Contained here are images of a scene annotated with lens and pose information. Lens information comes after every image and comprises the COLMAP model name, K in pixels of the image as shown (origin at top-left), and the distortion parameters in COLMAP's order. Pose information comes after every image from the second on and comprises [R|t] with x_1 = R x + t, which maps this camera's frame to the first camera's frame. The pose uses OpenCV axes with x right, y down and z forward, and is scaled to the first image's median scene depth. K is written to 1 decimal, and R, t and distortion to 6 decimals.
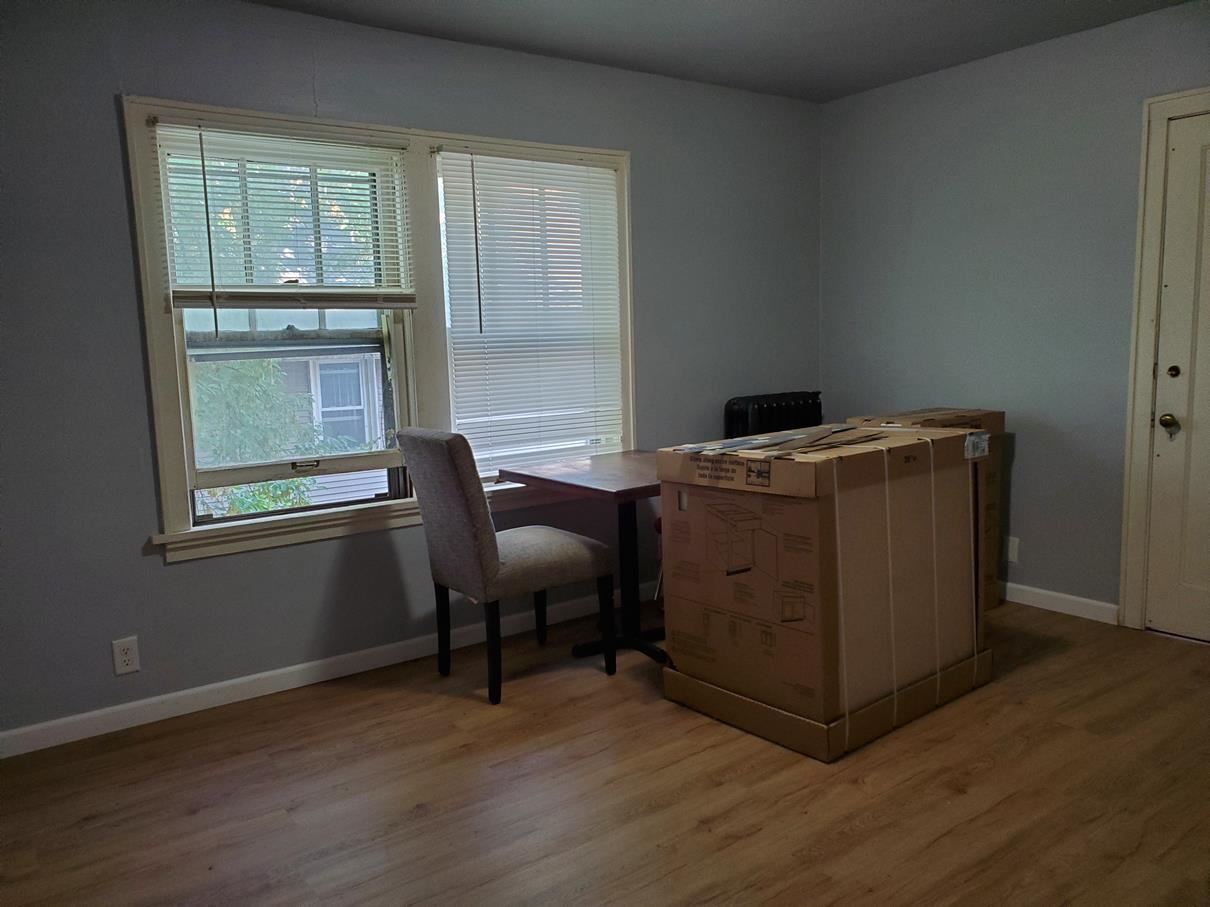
lens RADIAL K [[936.9, 0, 589.1], [0, 936.9, 455.7], [0, 0, 1]] dist [-0.001714, 0.001524]
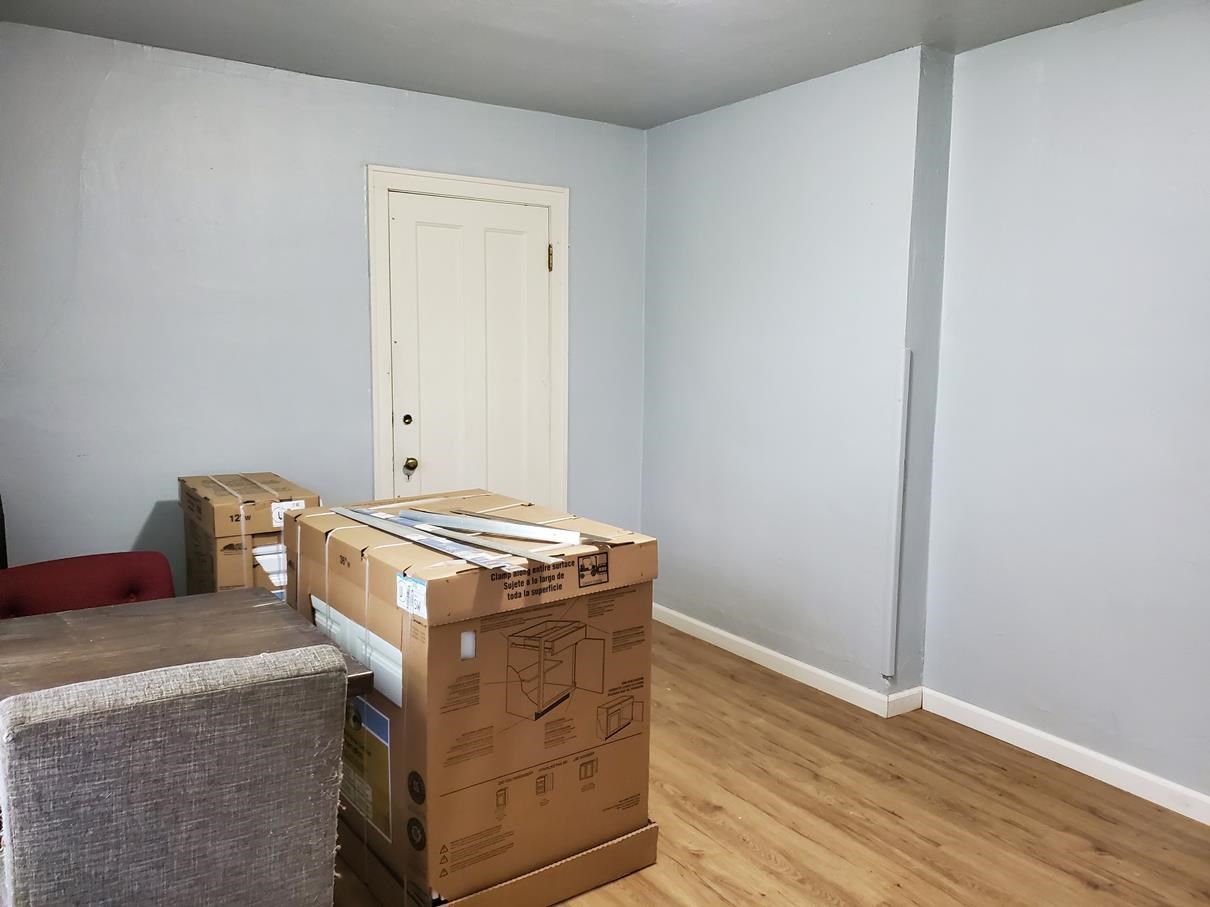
lens RADIAL K [[936.9, 0, 589.1], [0, 936.9, 455.7], [0, 0, 1]] dist [-0.001714, 0.001524]
pose [[0.051131, -0.084337, 0.995125, -0.593988], [0.119347, 0.989803, 0.077754, -0.136987], [-0.991535, 0.114789, 0.060675, 0.917509]]
